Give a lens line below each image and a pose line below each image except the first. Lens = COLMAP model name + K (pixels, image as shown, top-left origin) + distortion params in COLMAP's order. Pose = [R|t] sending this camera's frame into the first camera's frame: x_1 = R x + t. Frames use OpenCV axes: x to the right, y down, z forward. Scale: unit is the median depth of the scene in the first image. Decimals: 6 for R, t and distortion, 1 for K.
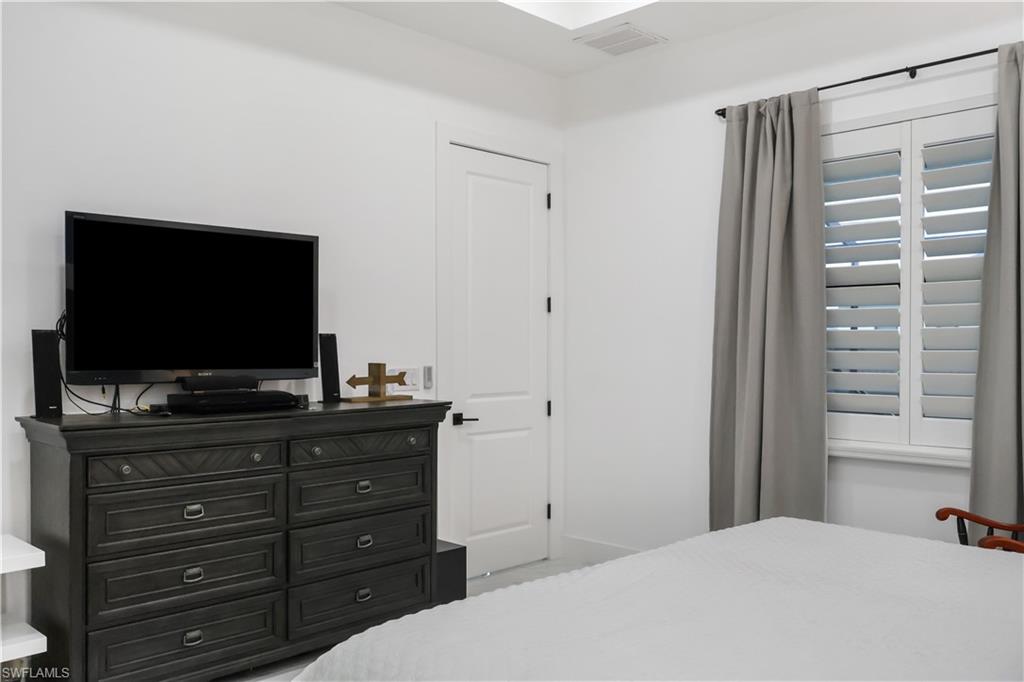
lens RADIAL K [[858.2, 0, 521.0], [0, 858.2, 347.7], [0, 0, 1]] dist [-0.015966, -0.009964]
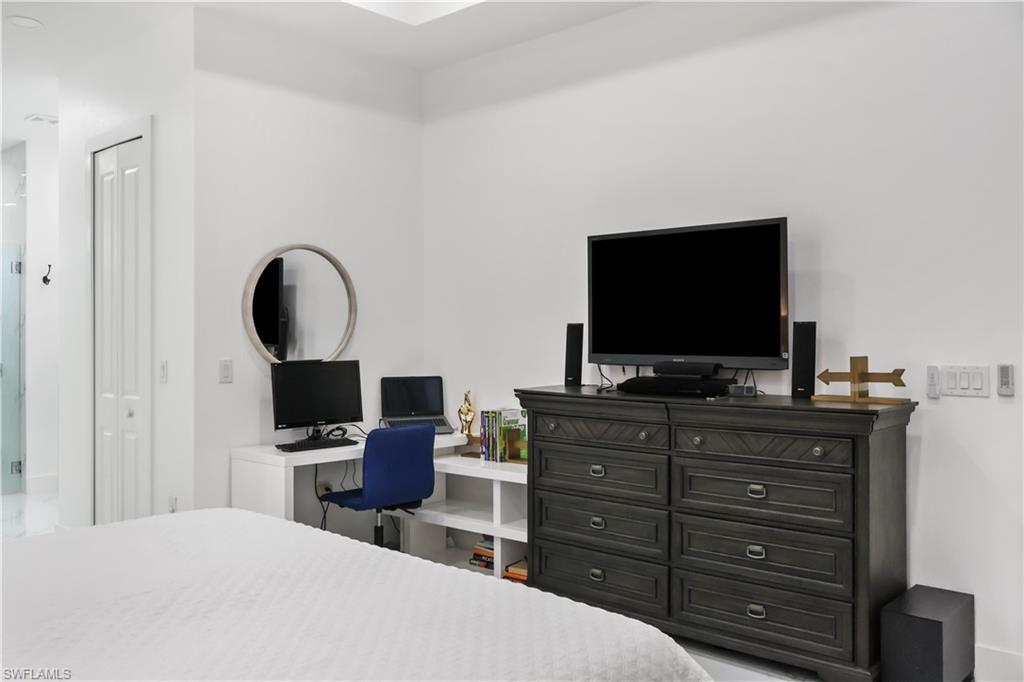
lens RADIAL K [[858.2, 0, 520.8], [0, 858.2, 332.6], [0, 0, 1]] dist [-0.015966, -0.009964]
pose [[0.041249, -0.000667, -0.999149, 0.682922], [-0.002711, 0.999996, -0.000779, -0.003448], [0.999145, 0.002741, 0.041248, 0.686423]]
